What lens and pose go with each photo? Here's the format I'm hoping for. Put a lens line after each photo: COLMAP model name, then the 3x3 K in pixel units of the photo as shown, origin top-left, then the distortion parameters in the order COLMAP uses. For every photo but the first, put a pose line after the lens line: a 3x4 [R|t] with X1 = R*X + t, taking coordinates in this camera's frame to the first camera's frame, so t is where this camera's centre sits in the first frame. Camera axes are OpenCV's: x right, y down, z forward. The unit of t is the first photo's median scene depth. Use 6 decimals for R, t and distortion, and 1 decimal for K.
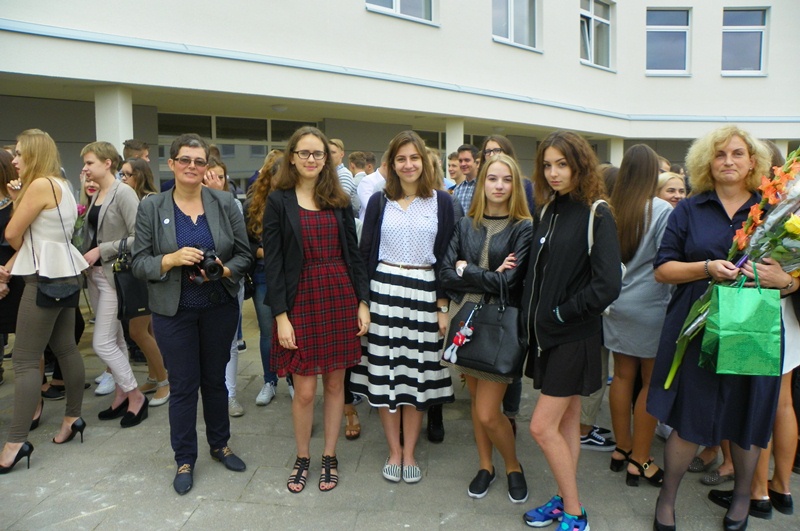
lens RADIAL K [[631.5, 0, 402.7], [0, 631.5, 237.8], [0, 0, 1]] dist [-0.120513, 0.094436]
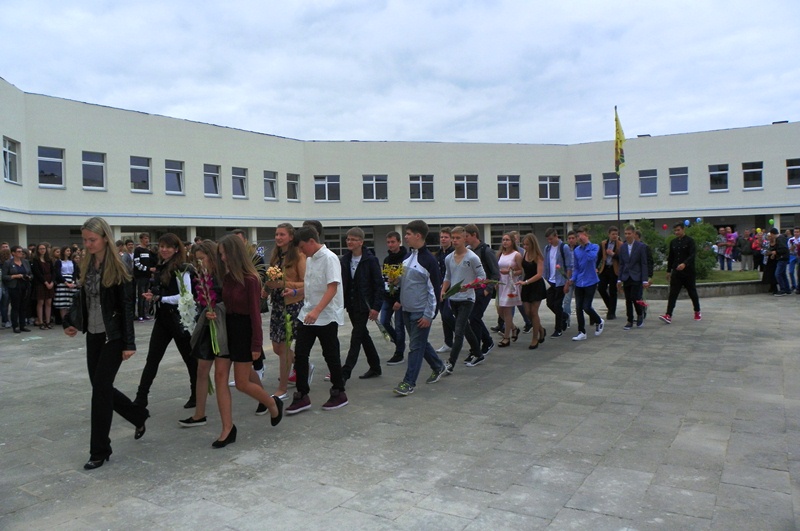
lens RADIAL K [[619.0, 0, 409.5], [0, 619.0, 265.8], [0, 0, 1]] dist [-0.159981, 0.092099]
pose [[0.502653, -0.038551, 0.863628, -2.213697], [0.086843, 0.996203, -0.006077, 0.202063], [-0.860115, 0.078055, 0.504092, -2.936569]]
